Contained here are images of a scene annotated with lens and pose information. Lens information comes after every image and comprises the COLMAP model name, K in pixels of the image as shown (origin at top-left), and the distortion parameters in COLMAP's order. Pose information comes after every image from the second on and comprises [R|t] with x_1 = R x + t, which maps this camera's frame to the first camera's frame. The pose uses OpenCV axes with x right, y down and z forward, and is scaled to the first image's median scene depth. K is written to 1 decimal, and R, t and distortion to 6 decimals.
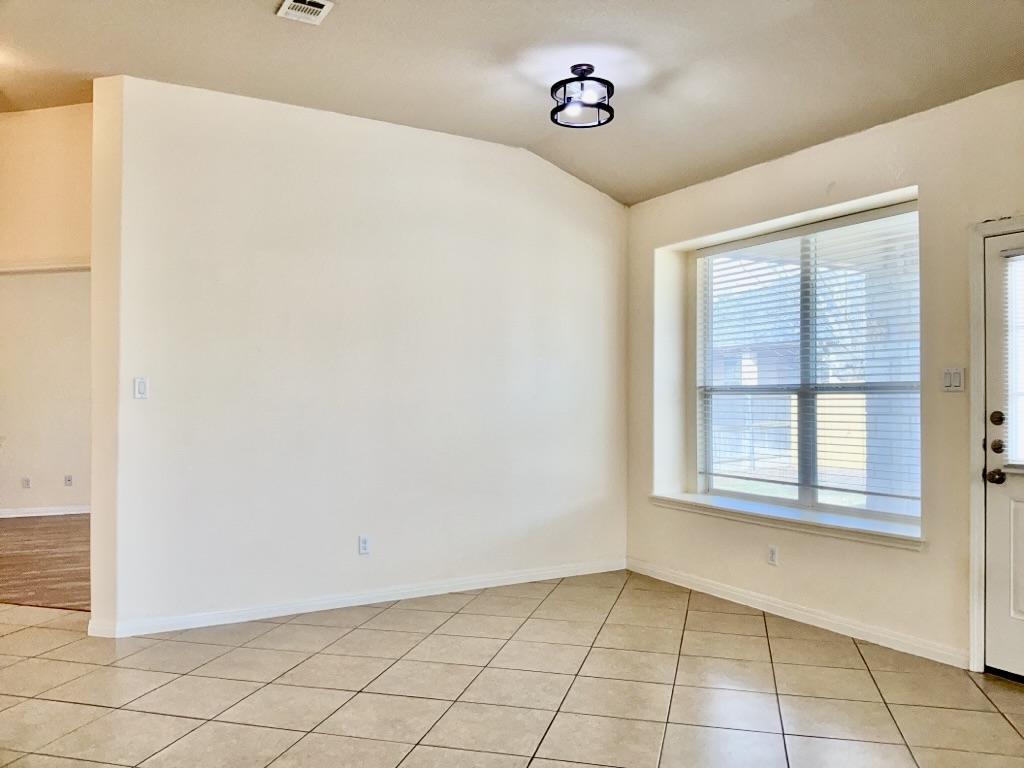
lens RADIAL K [[818.7, 0, 513.8], [0, 818.7, 379.2], [0, 0, 1]] dist [0.089552, -0.140457]
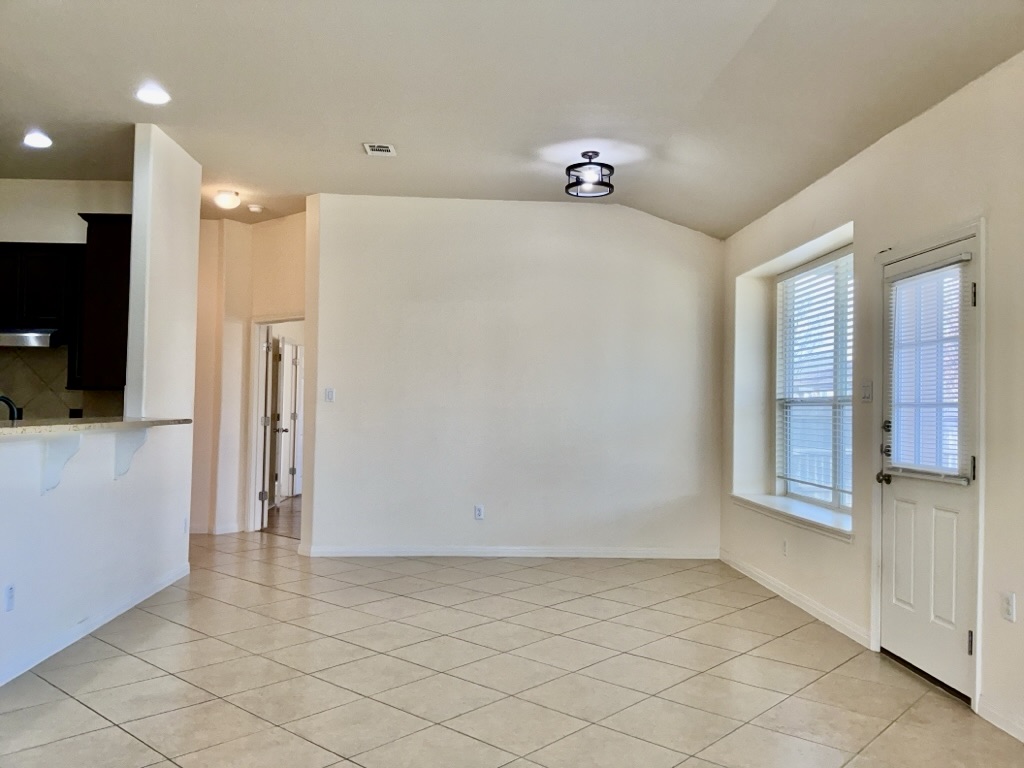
lens RADIAL K [[818.7, 0, 515.4], [0, 818.7, 383.9], [0, 0, 1]] dist [0.089552, -0.140457]
pose [[0.891784, 0.000932, -0.452461, 0.532492], [-0.006411, 0.999924, -0.010577, 0.003745], [0.452416, 0.012333, 0.891722, -0.194564]]
